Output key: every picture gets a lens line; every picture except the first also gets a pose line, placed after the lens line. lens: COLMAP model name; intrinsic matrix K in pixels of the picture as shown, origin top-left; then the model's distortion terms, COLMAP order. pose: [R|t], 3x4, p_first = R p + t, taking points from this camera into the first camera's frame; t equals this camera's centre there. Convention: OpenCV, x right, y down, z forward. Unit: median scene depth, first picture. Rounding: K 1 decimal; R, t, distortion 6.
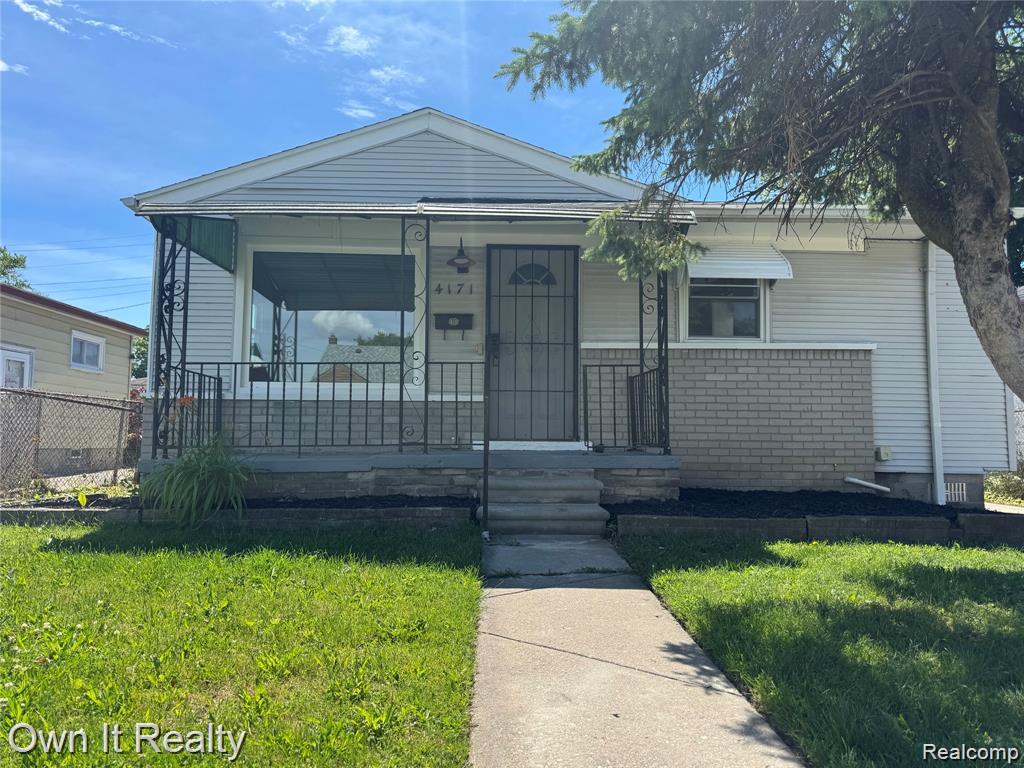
lens RADIAL K [[731.4, 0, 504.3], [0, 731.4, 380.0], [0, 0, 1]] dist [0.042218, -0.025163]
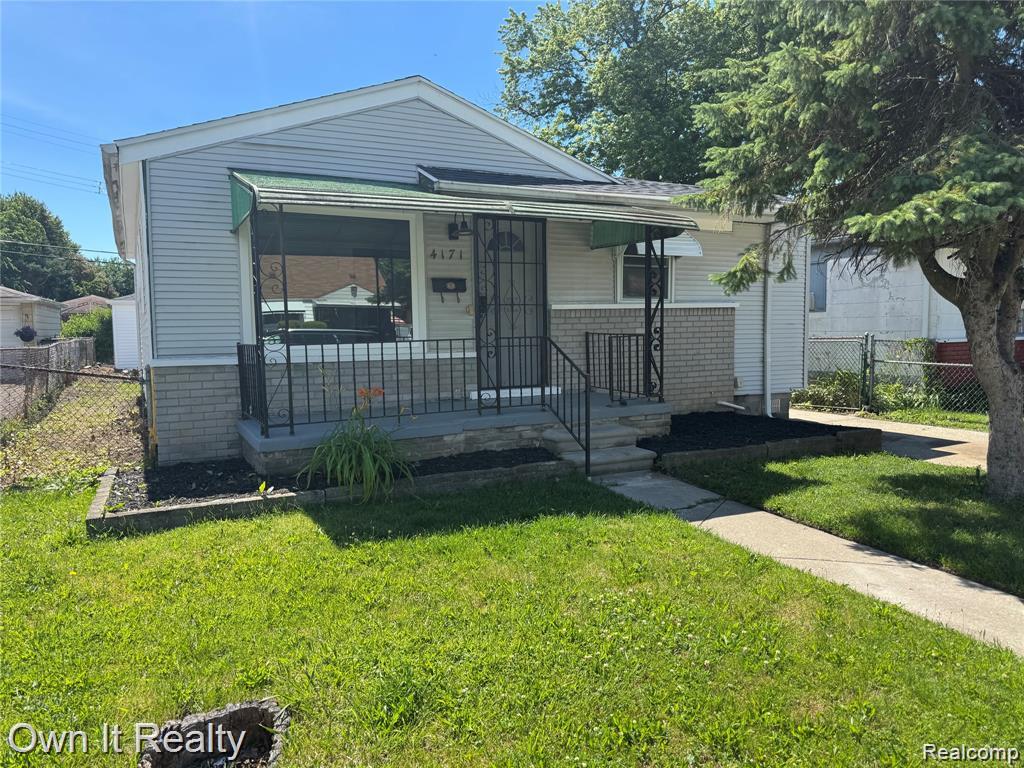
lens RADIAL K [[731.4, 0, 510.2], [0, 731.4, 391.3], [0, 0, 1]] dist [0.042218, -0.025163]
pose [[0.903028, -0.057047, 0.425776, -0.468789], [-0.014337, 0.986589, 0.162595, -0.103304], [-0.429342, -0.152933, 0.890100, -0.053347]]
